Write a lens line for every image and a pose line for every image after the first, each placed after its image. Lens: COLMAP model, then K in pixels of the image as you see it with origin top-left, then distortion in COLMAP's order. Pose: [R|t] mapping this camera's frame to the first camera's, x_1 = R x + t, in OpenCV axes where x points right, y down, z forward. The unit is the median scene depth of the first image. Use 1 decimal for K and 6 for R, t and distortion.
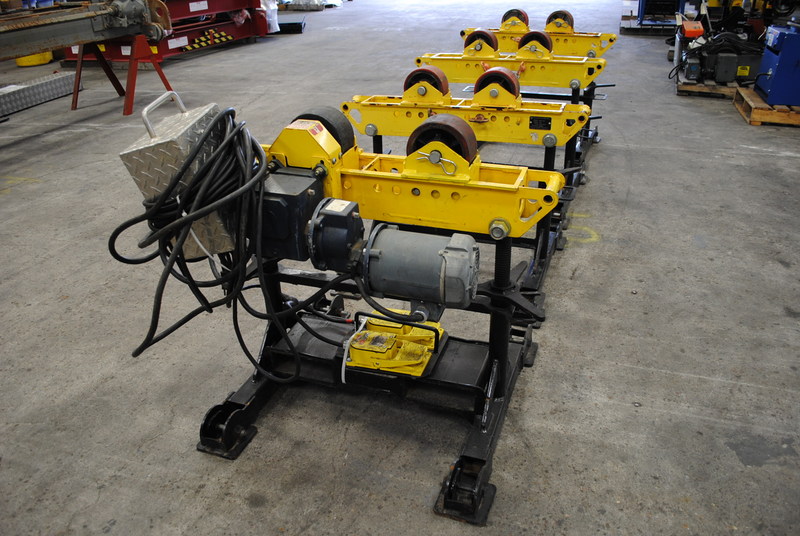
lens RADIAL K [[624.1, 0, 400.0], [0, 624.1, 268.0], [0, 0, 1]] dist [-0.086130, 0.015134]
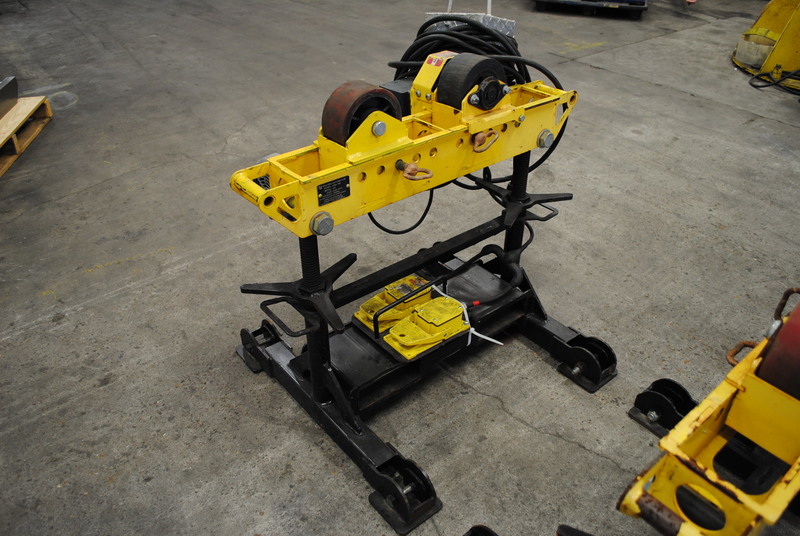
lens RADIAL K [[624.1, 0, 400.0], [0, 624.1, 268.0], [0, 0, 1]] dist [-0.086130, 0.015134]
pose [[-0.508975, 0.510103, -0.693354, 0.558184], [-0.390124, 0.581315, 0.714056, -0.530740], [0.767299, 0.633930, -0.096871, 0.930808]]
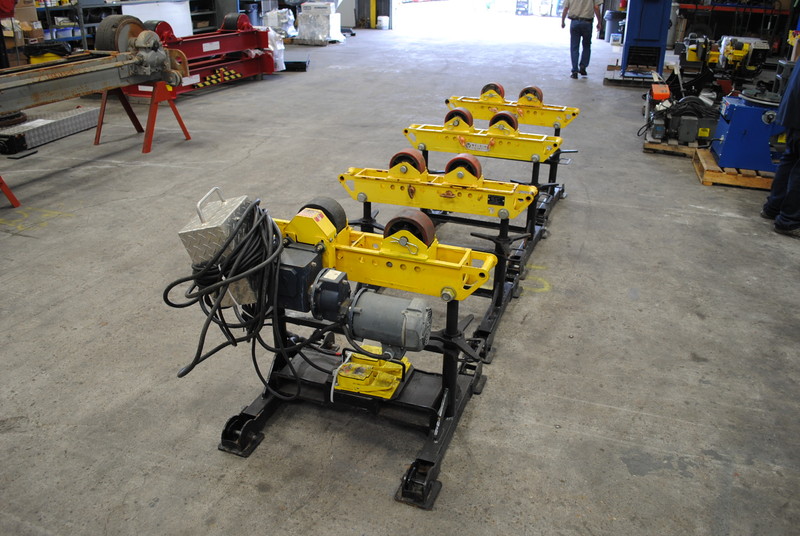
lens RADIAL K [[624.1, 0, 400.0], [0, 624.1, 268.0], [0, 0, 1]] dist [-0.086130, 0.015134]
pose [[0.999341, 0.035220, 0.008806, 0.027731], [-0.034880, 0.998734, -0.036236, -0.048587], [-0.010071, 0.035905, 0.999304, -0.284126]]
